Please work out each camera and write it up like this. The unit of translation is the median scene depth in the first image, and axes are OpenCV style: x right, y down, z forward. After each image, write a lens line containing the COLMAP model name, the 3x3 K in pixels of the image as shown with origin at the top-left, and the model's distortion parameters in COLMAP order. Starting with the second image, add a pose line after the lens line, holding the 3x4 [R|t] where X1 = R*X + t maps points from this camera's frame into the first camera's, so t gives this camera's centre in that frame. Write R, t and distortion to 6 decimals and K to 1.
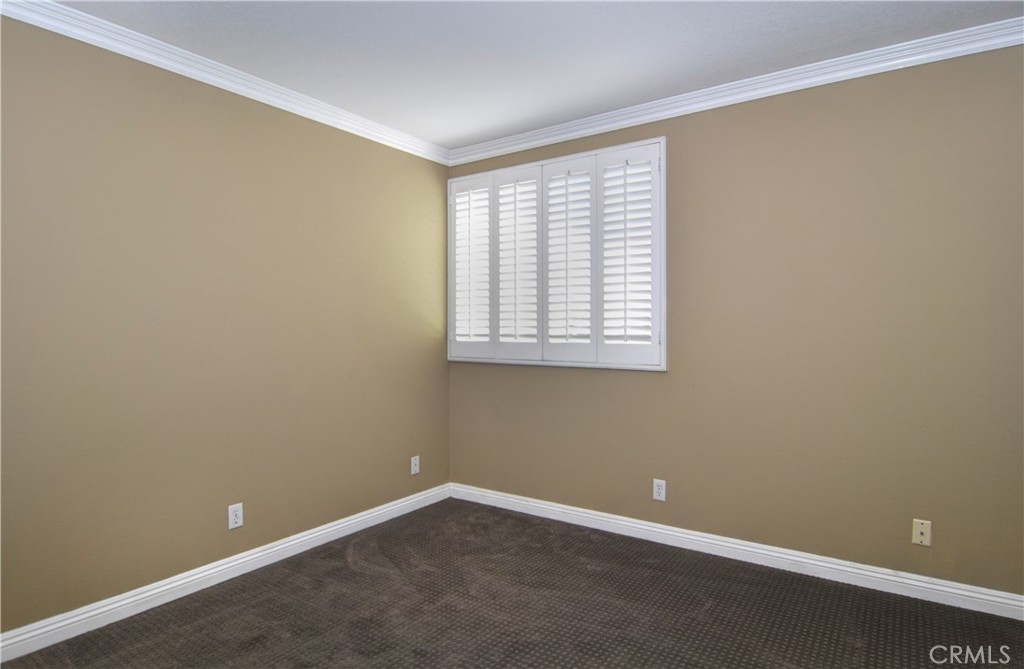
lens RADIAL K [[550.0, 0, 512.0], [0, 550.0, 334.5], [0, 0, 1]] dist [-0.002515, 0.000074]
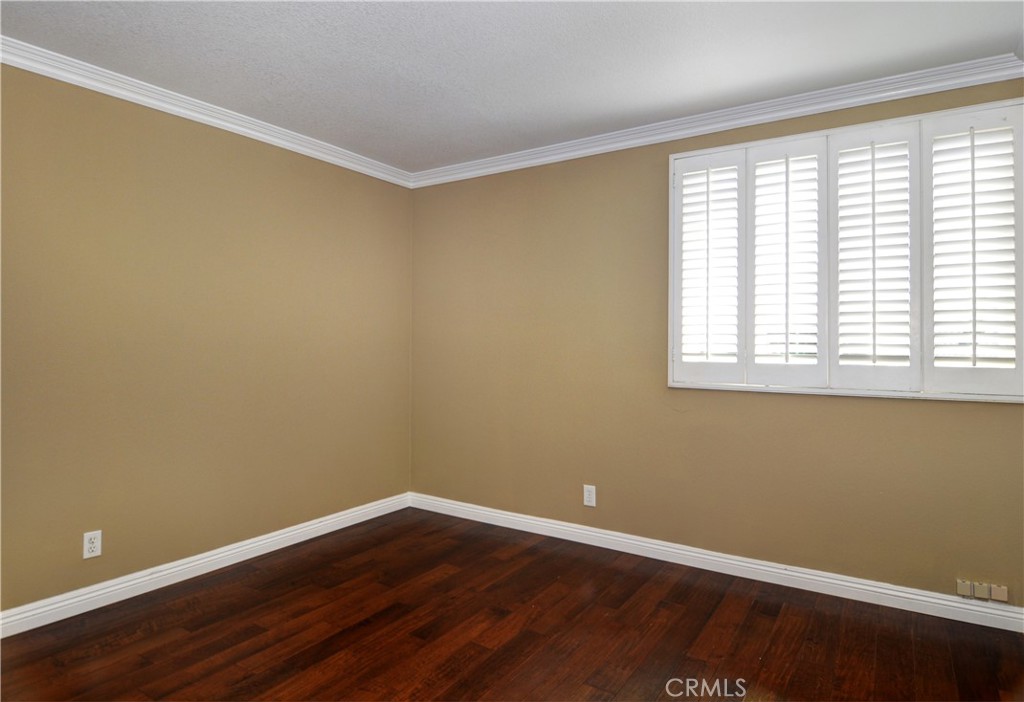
lens RADIAL K [[546.6, 0, 514.6], [0, 546.6, 330.8], [0, 0, 1]] dist [-0.064054, 0.022449]
pose [[0.999593, 0.008660, 0.027174, -0.358828], [-0.007698, 0.999347, -0.035311, -0.002668], [-0.027462, 0.035088, 0.999007, 0.240673]]
